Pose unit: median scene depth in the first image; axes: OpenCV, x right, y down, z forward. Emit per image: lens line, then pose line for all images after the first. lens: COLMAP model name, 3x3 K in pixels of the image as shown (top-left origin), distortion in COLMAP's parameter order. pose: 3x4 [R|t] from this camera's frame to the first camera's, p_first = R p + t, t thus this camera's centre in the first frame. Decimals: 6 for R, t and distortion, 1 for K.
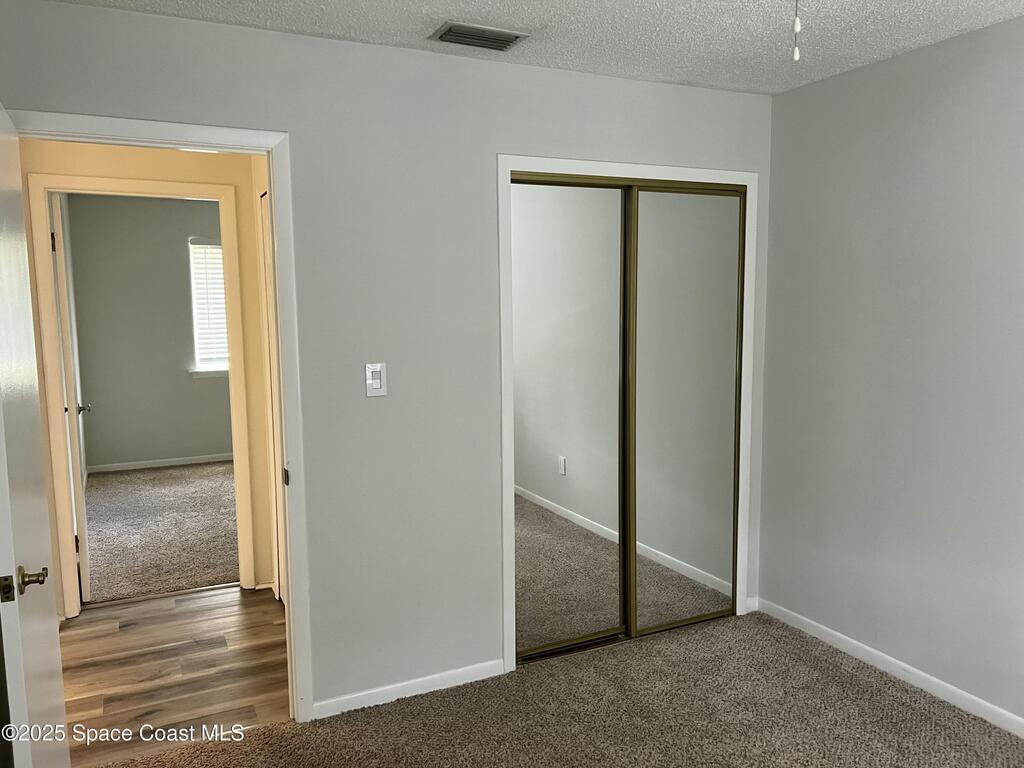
lens RADIAL K [[784.5, 0, 519.8], [0, 784.5, 381.6], [0, 0, 1]] dist [0.030877, -0.003696]
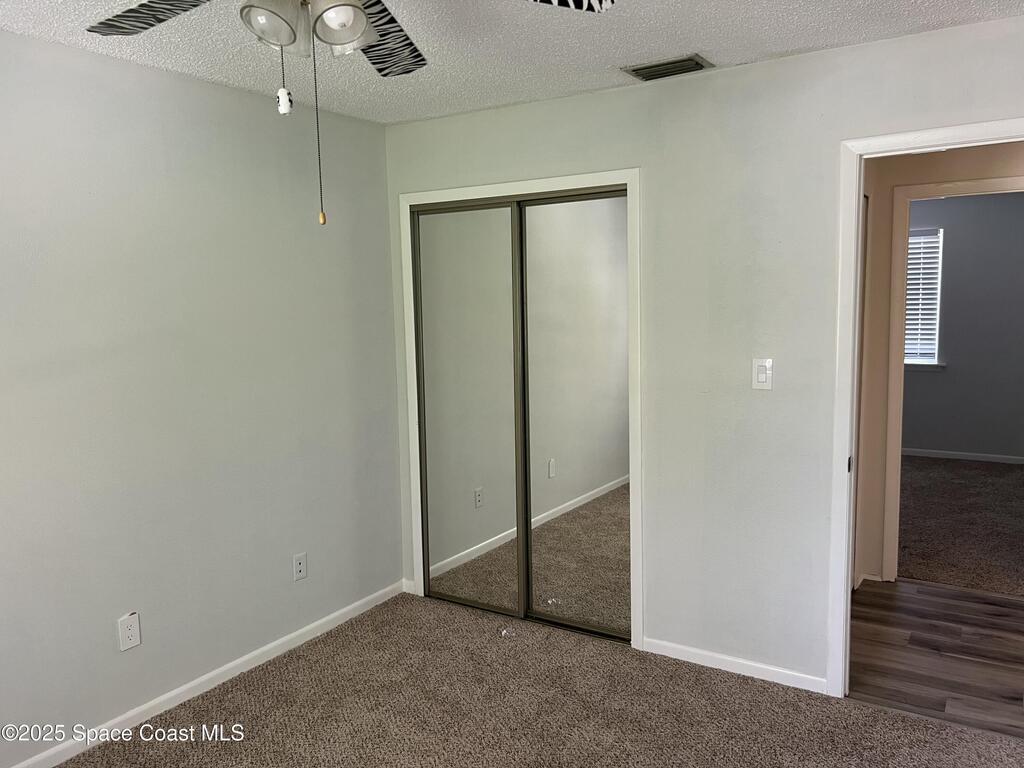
lens RADIAL K [[765.8, 0, 510.6], [0, 765.8, 384.5], [0, 0, 1]] dist [0.004478, -0.036948]
pose [[-0.503888, -0.072148, 0.860751, -0.872236], [0.127337, 0.979413, 0.156638, -0.182716], [-0.854331, 0.188533, -0.484327, 1.736959]]
